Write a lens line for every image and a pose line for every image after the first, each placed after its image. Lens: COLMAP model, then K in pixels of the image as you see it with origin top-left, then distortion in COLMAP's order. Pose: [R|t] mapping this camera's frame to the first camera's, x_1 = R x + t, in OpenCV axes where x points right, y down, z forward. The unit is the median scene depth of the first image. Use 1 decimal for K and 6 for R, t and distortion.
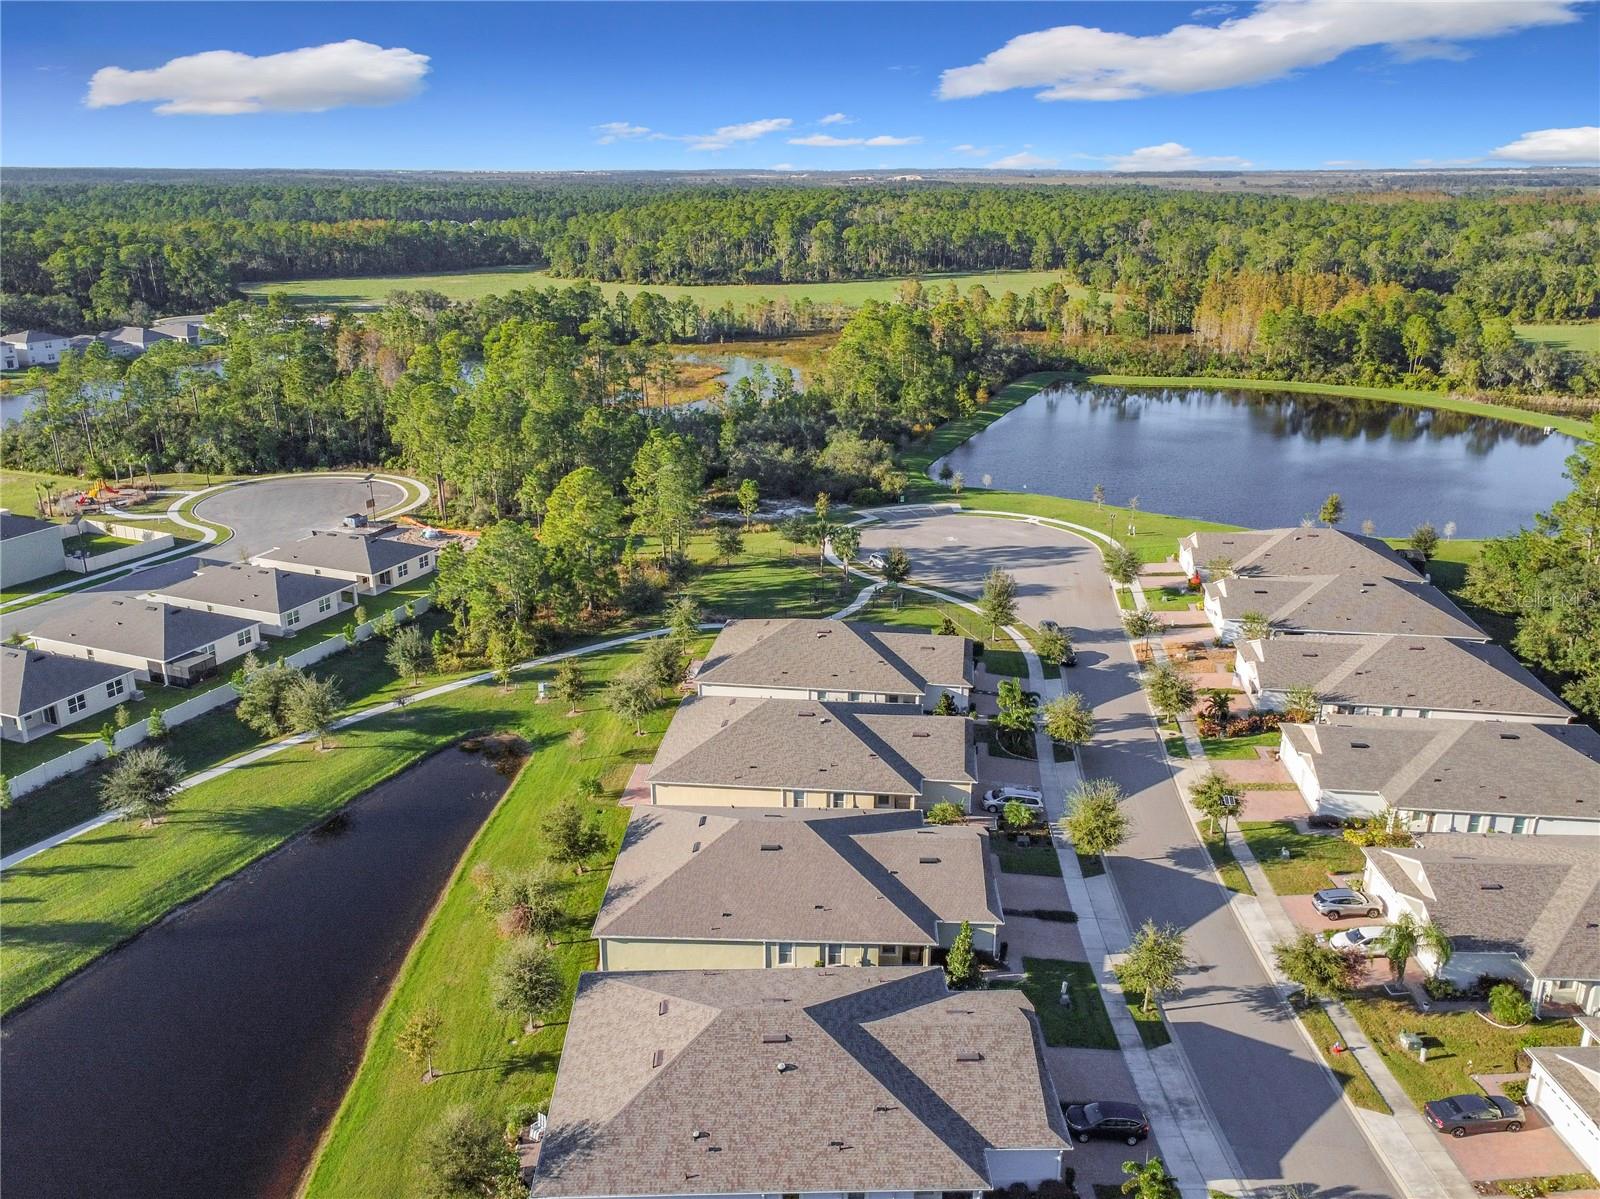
lens RADIAL K [[1259.9, 0, 795.4], [0, 1259.9, 569.0], [0, 0, 1]] dist [0.040511, -0.005236]
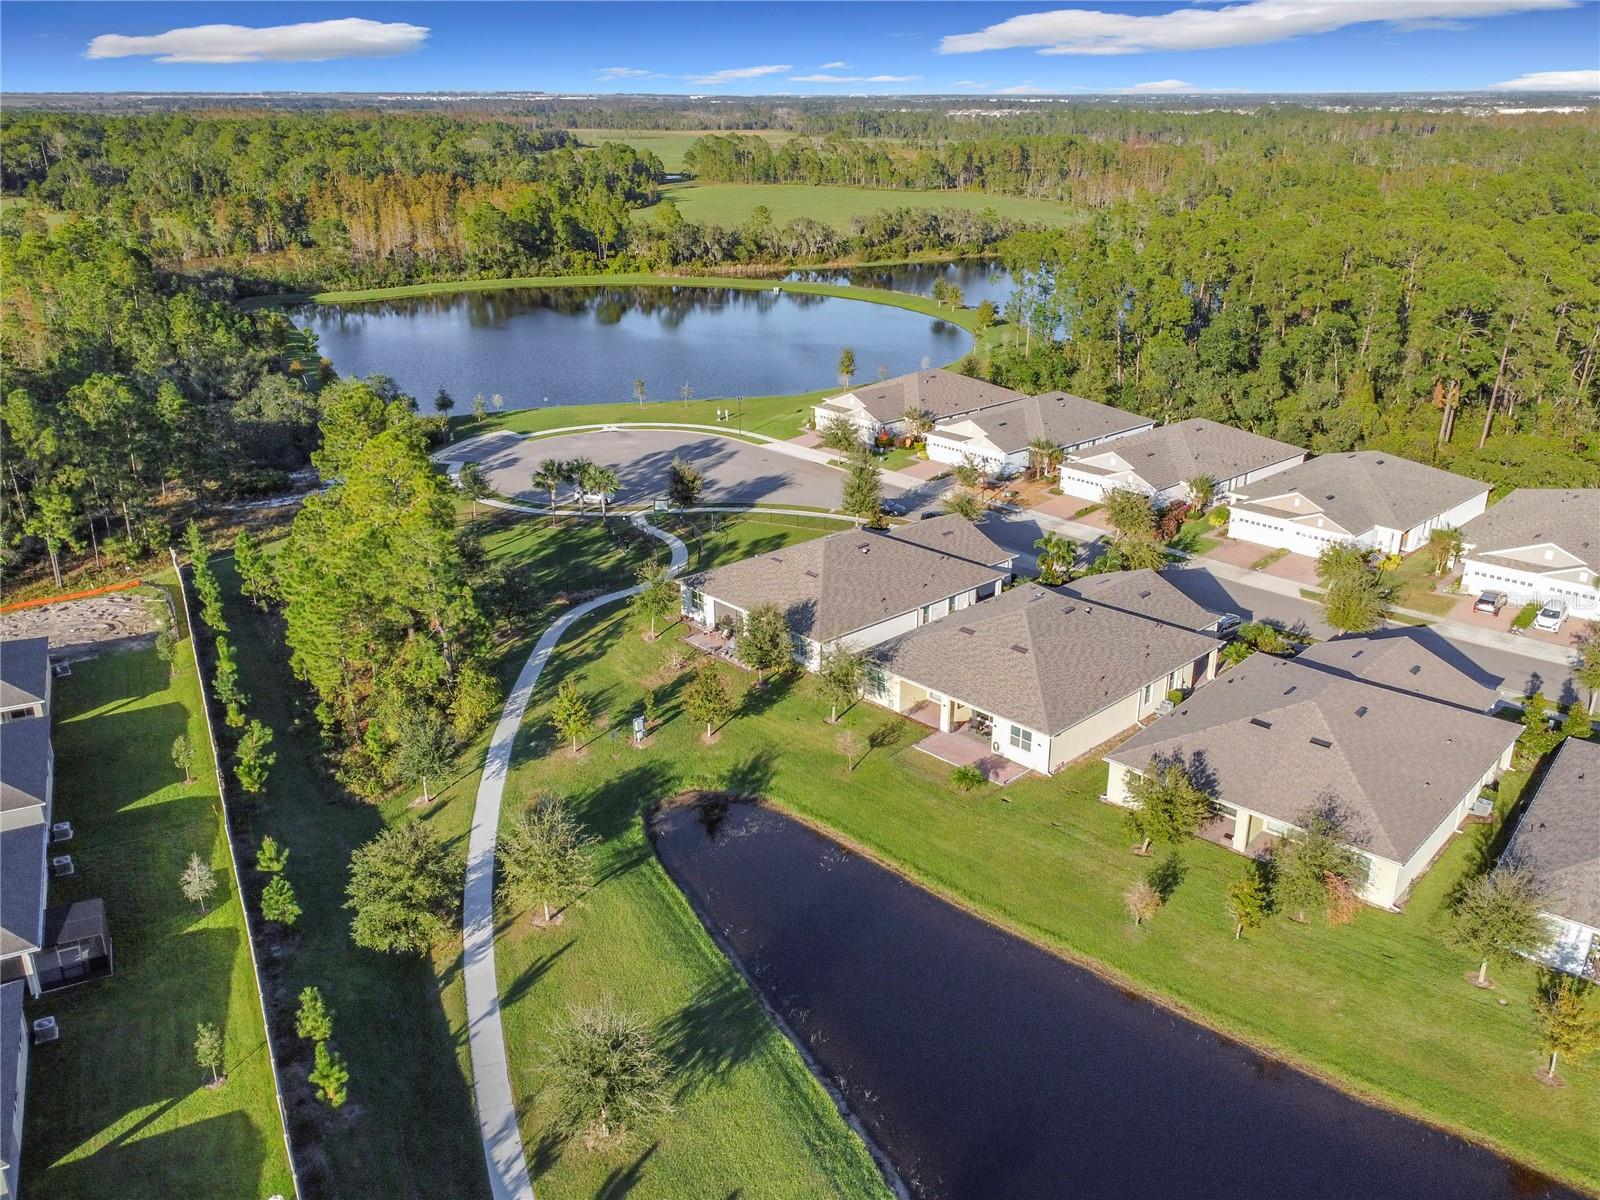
lens RADIAL K [[1280.3, 0, 766.5], [0, 1280.3, 600.5], [0, 0, 1]] dist [0.038358, -0.000753]
pose [[0.654288, -0.278547, 0.703078, -0.464645], [0.229073, 0.959017, 0.166769, -0.054131], [-0.720717, 0.051942, 0.691281, 0.335895]]
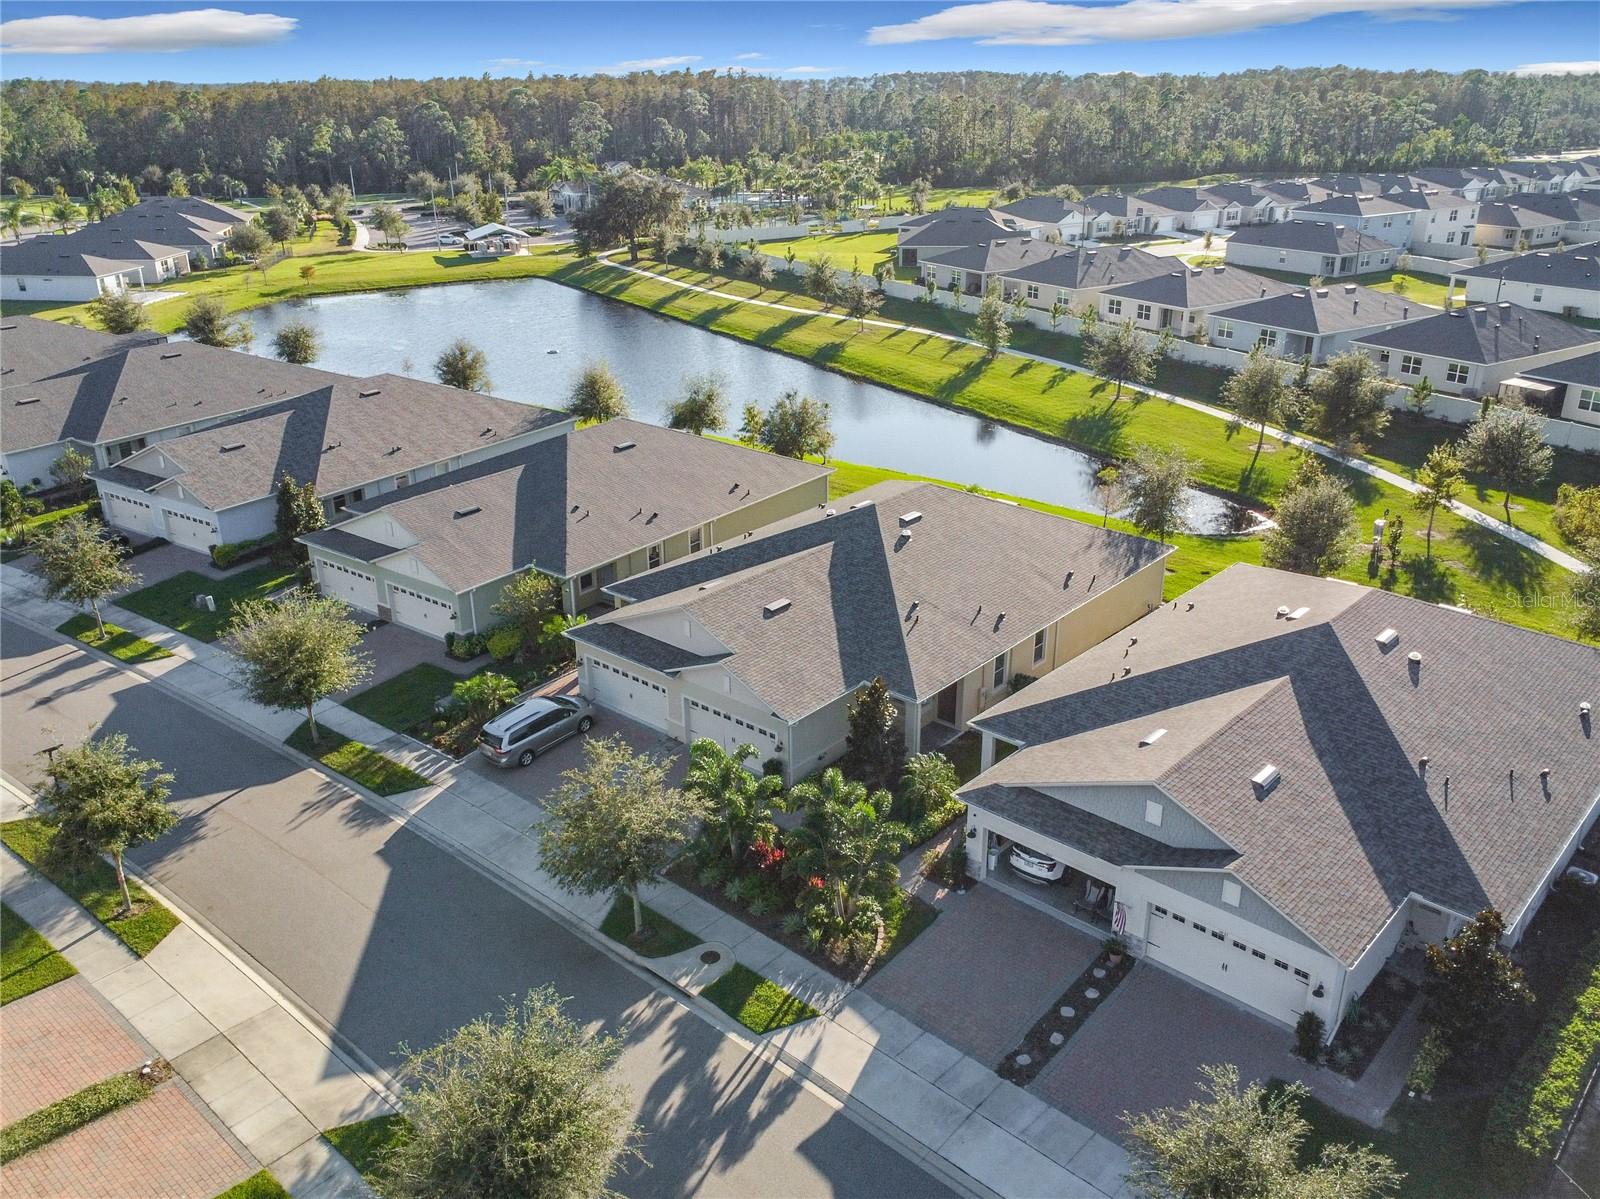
lens RADIAL K [[1253.1, 0, 797.7], [0, 1253.1, 601.4], [0, 0, 1]] dist [0.021771, -0.004182]
pose [[-0.567525, 0.320002, -0.758626, 0.285866], [-0.239053, 0.817652, 0.523735, -0.083666], [0.787889, 0.478585, -0.387541, 0.756218]]
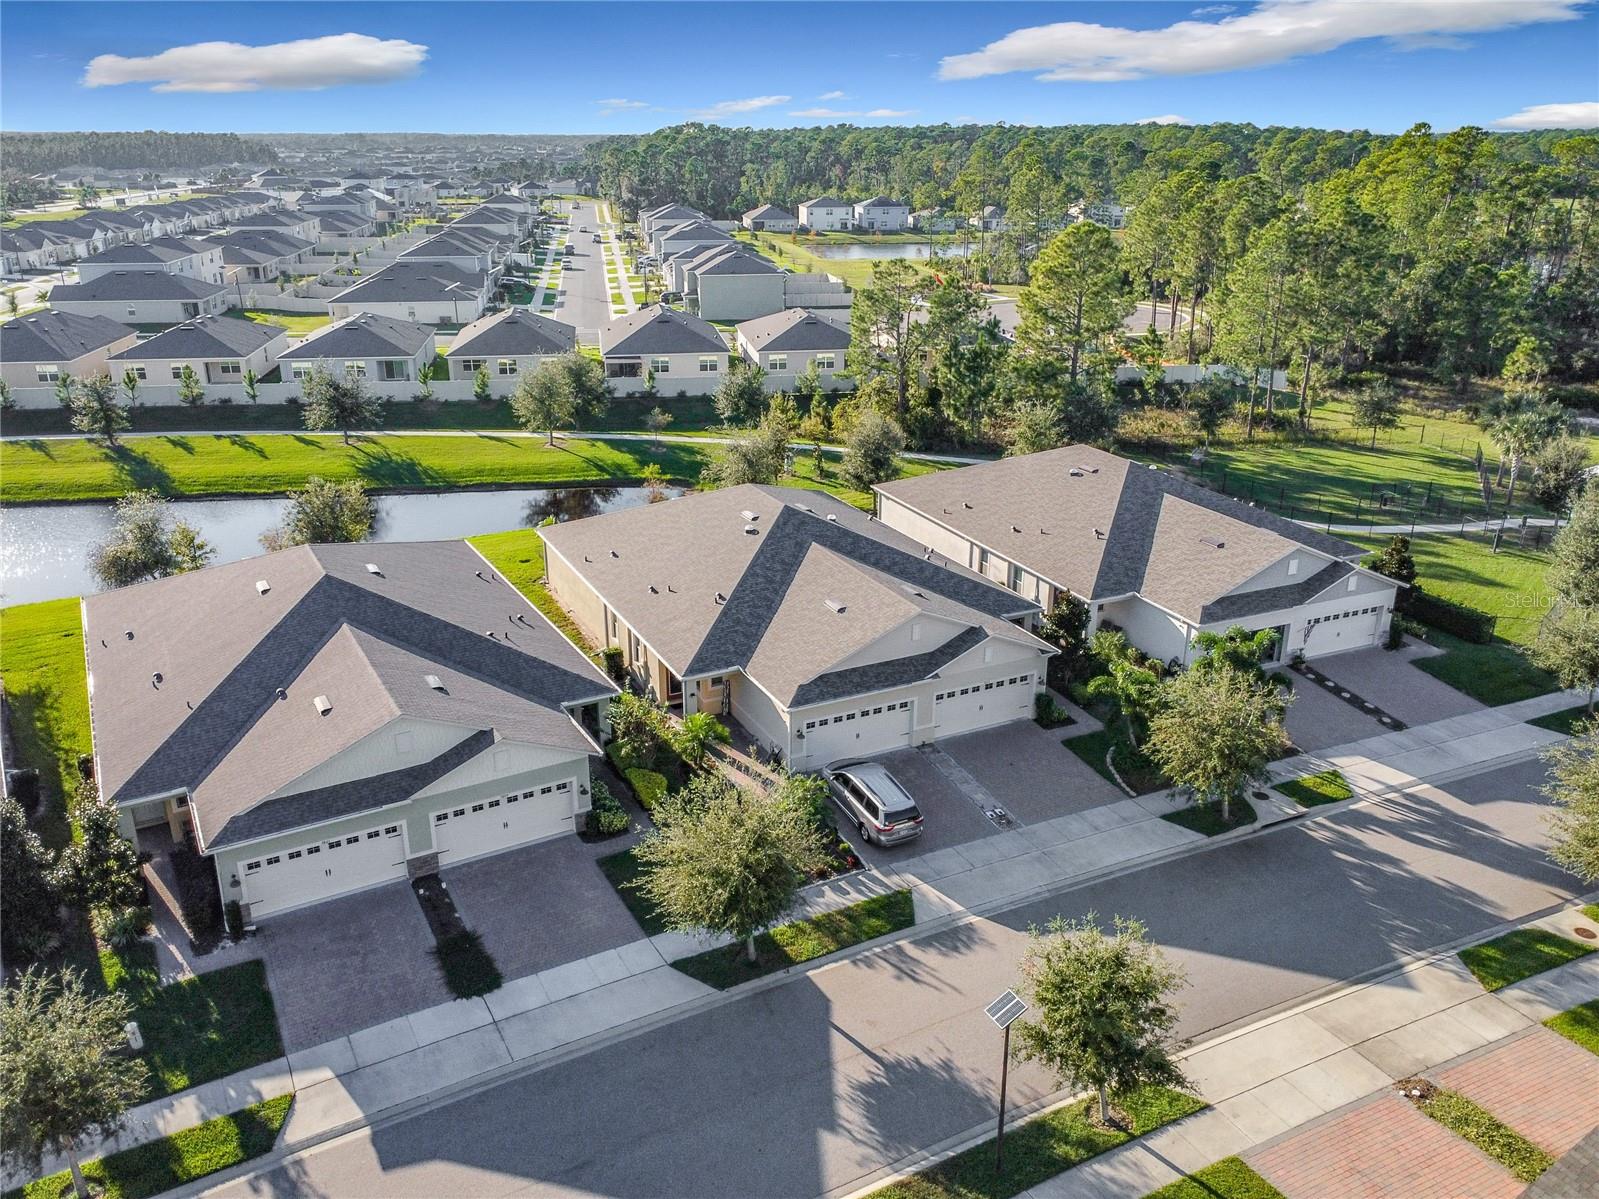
lens RADIAL K [[1225.2, 0, 799.5], [0, 1225.2, 599.5], [0, 0, 1]] dist [0.013839, 0.007168]
pose [[0.534772, 0.300227, -0.789862, 0.291922], [-0.254851, 0.948531, 0.187992, 0.025649], [0.805649, 0.100764, 0.583761, 0.435895]]
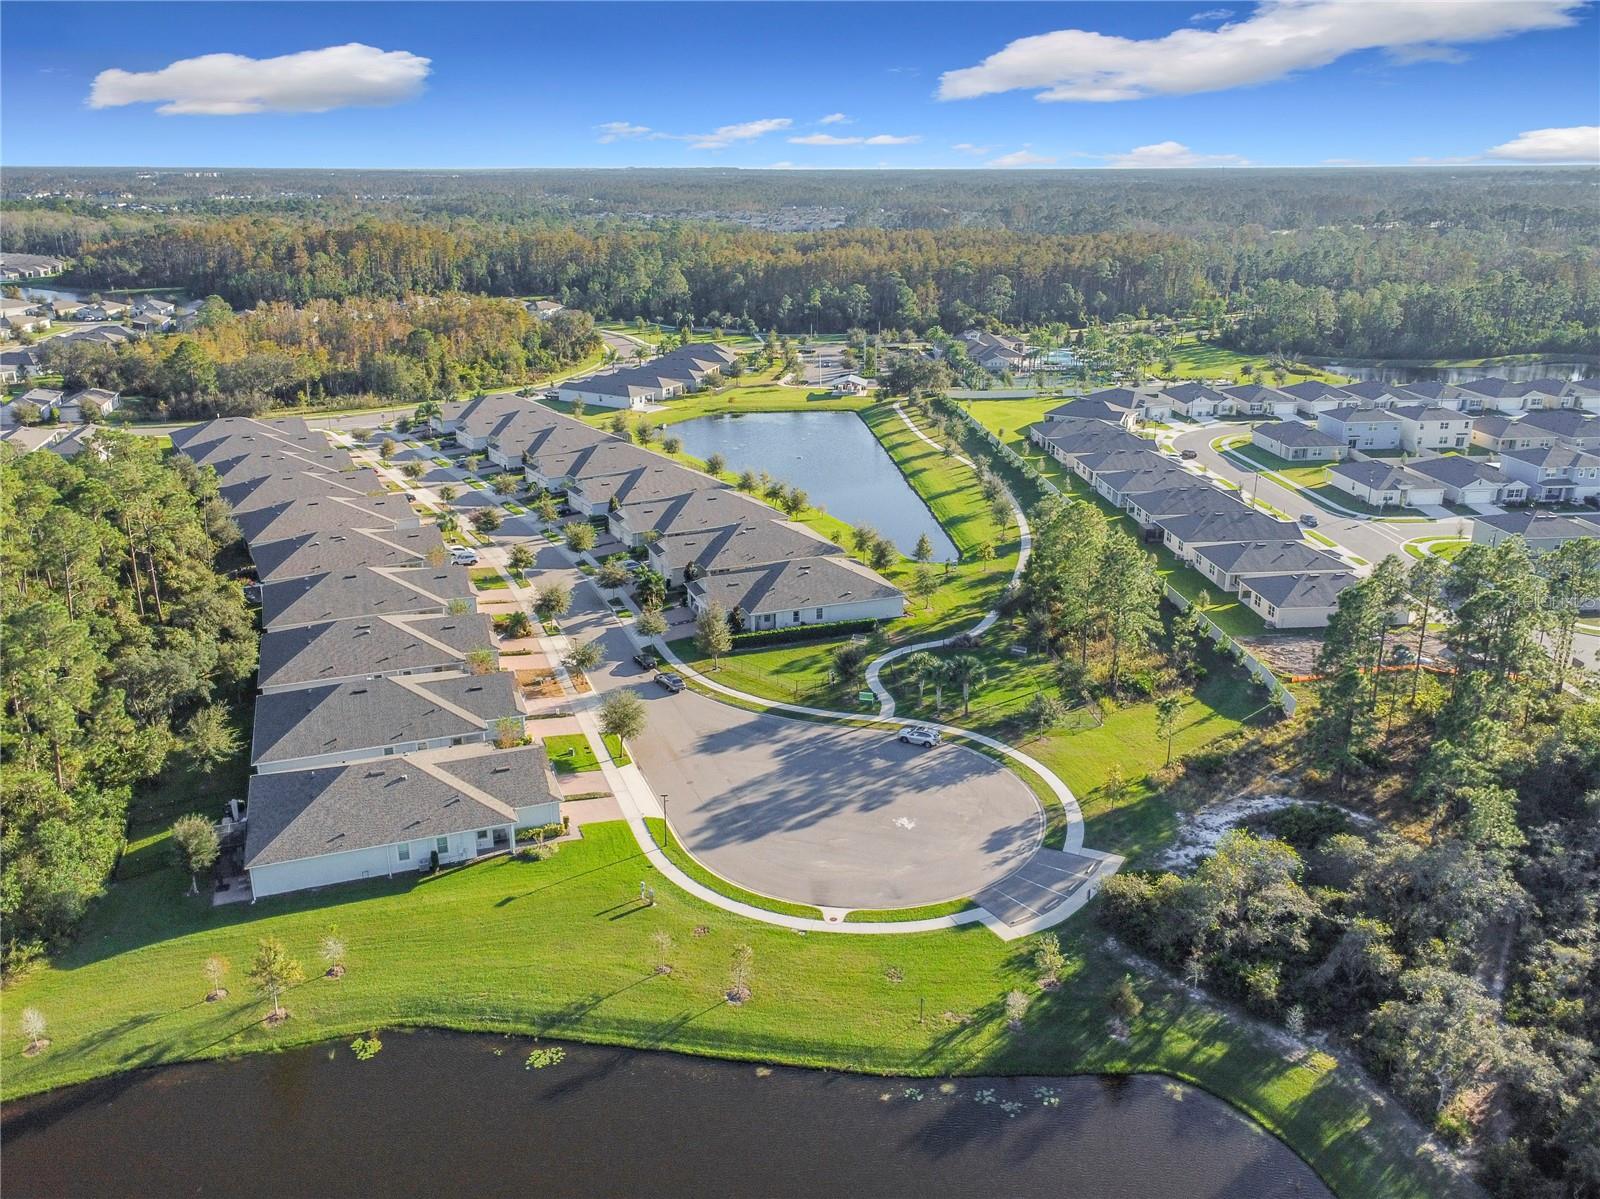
lens RADIAL K [[1288.8, 0, 811.6], [0, 1288.8, 547.4], [0, 0, 1]] dist [0.034518, 0.003750]
pose [[-0.873790, 0.137925, -0.466335, 0.489458], [-0.146388, 0.839859, 0.522692, -0.517282], [0.463748, 0.524989, -0.713670, 1.478345]]
